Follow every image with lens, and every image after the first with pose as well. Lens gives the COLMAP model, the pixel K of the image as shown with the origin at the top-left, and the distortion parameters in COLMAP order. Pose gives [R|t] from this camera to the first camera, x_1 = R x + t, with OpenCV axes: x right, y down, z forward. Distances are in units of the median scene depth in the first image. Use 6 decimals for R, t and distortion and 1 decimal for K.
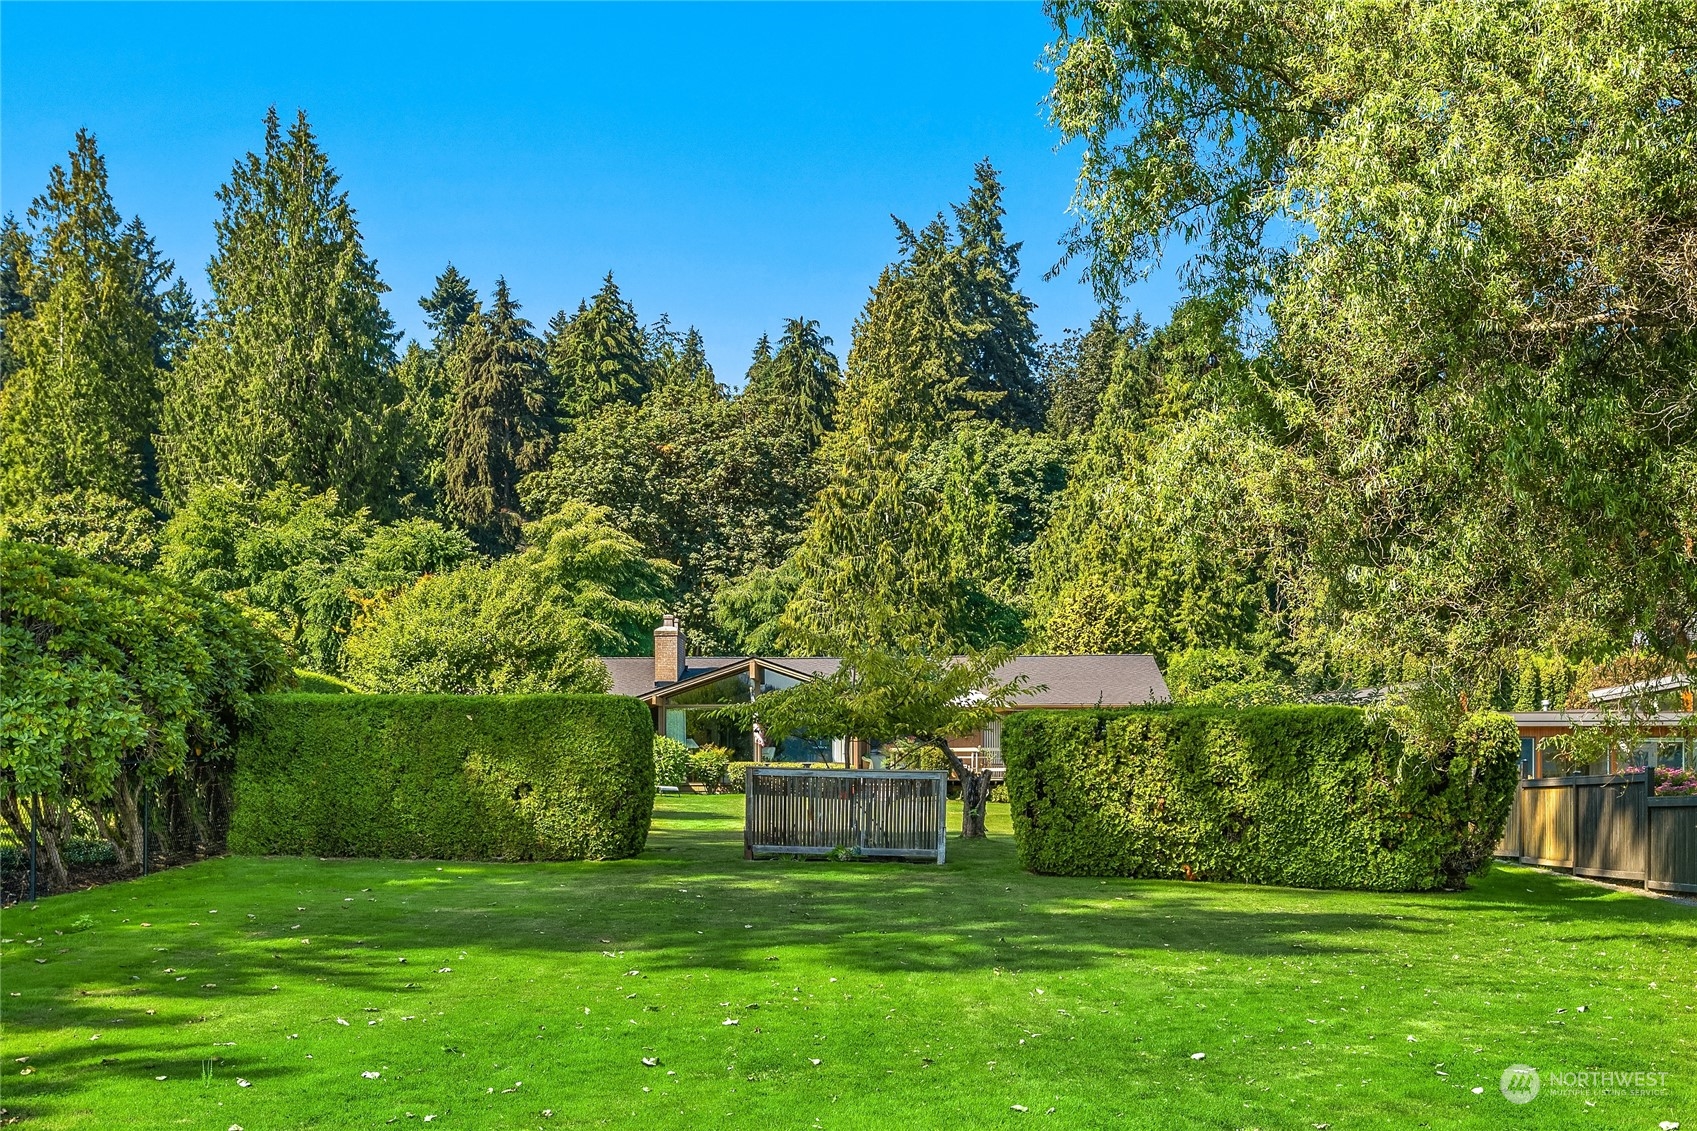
lens RADIAL K [[1797.4, 0, 848.5], [0, 1797.4, 565.5], [0, 0, 1]] dist [-0.014364, -0.000107]
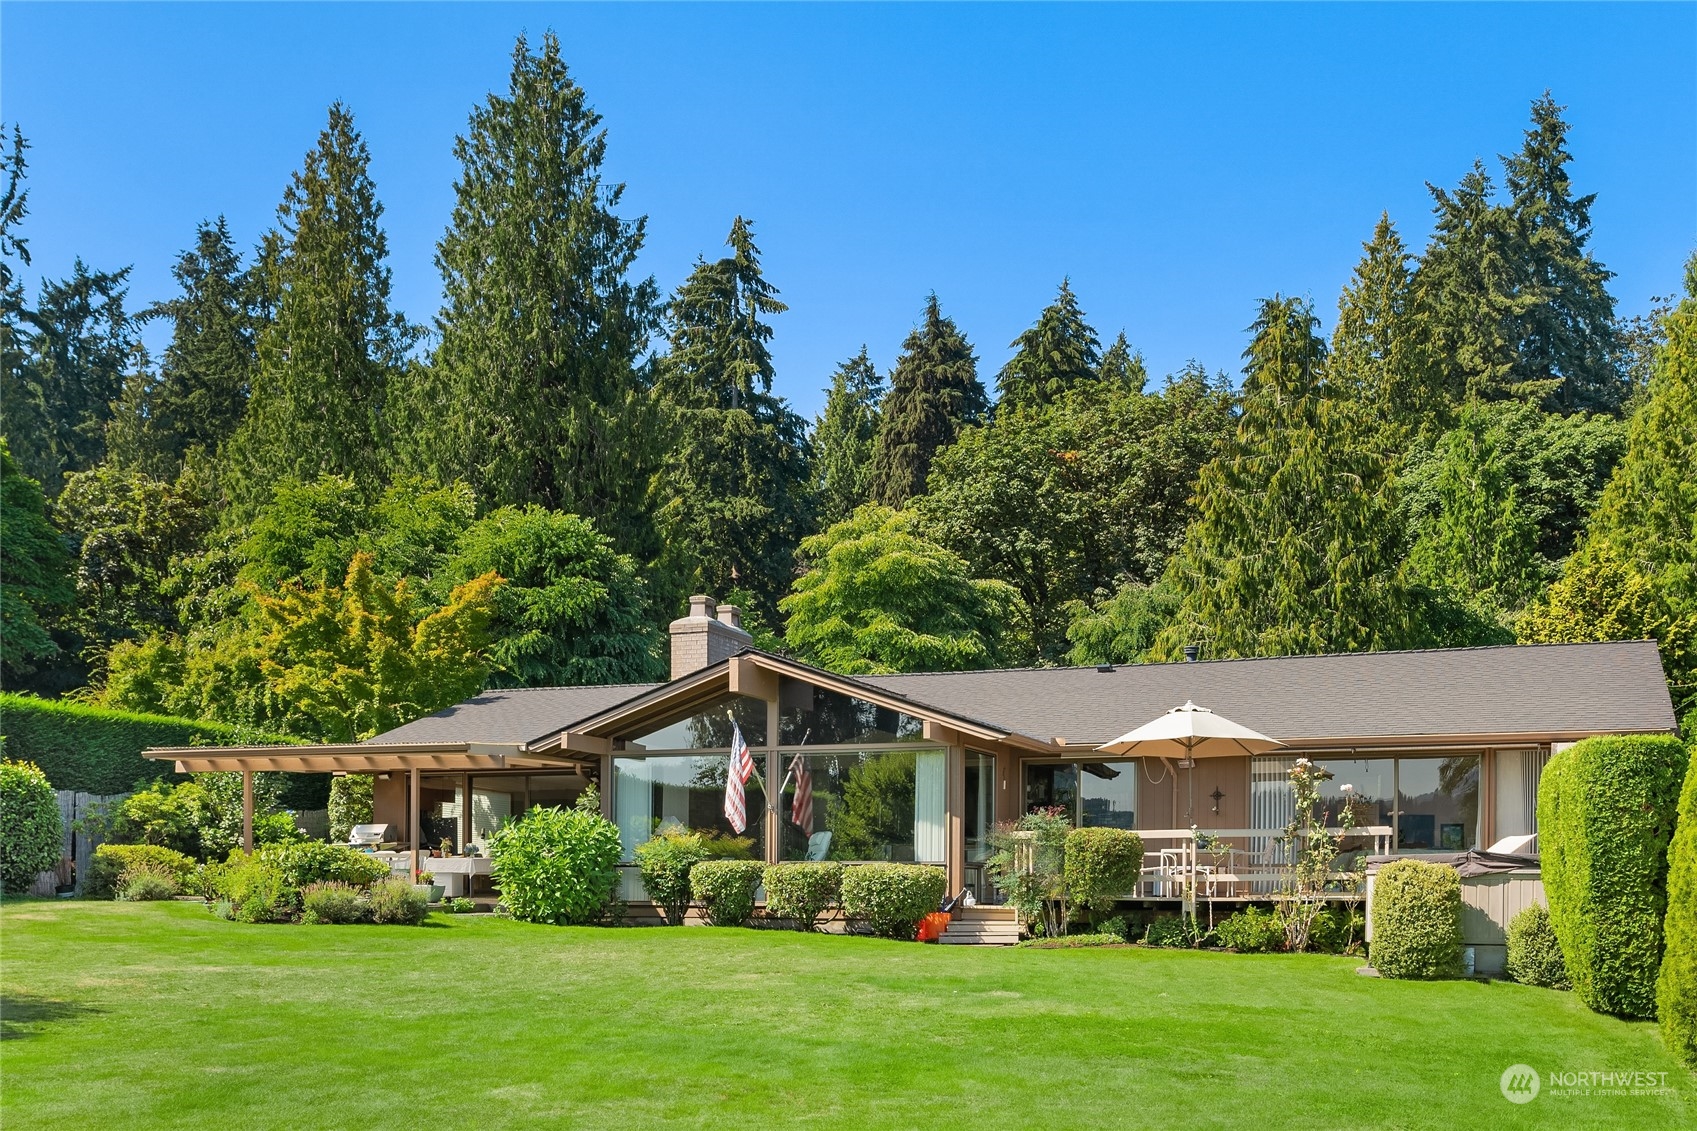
lens RADIAL K [[1840.8, 0, 846.3], [0, 1840.8, 798.5], [0, 0, 1]] dist [-0.029661, 0.045004]
pose [[0.950712, -0.009623, -0.309925, 0.051445], [0.033274, 0.996913, 0.071115, 0.022453], [0.308284, -0.077922, 0.948098, 0.207896]]
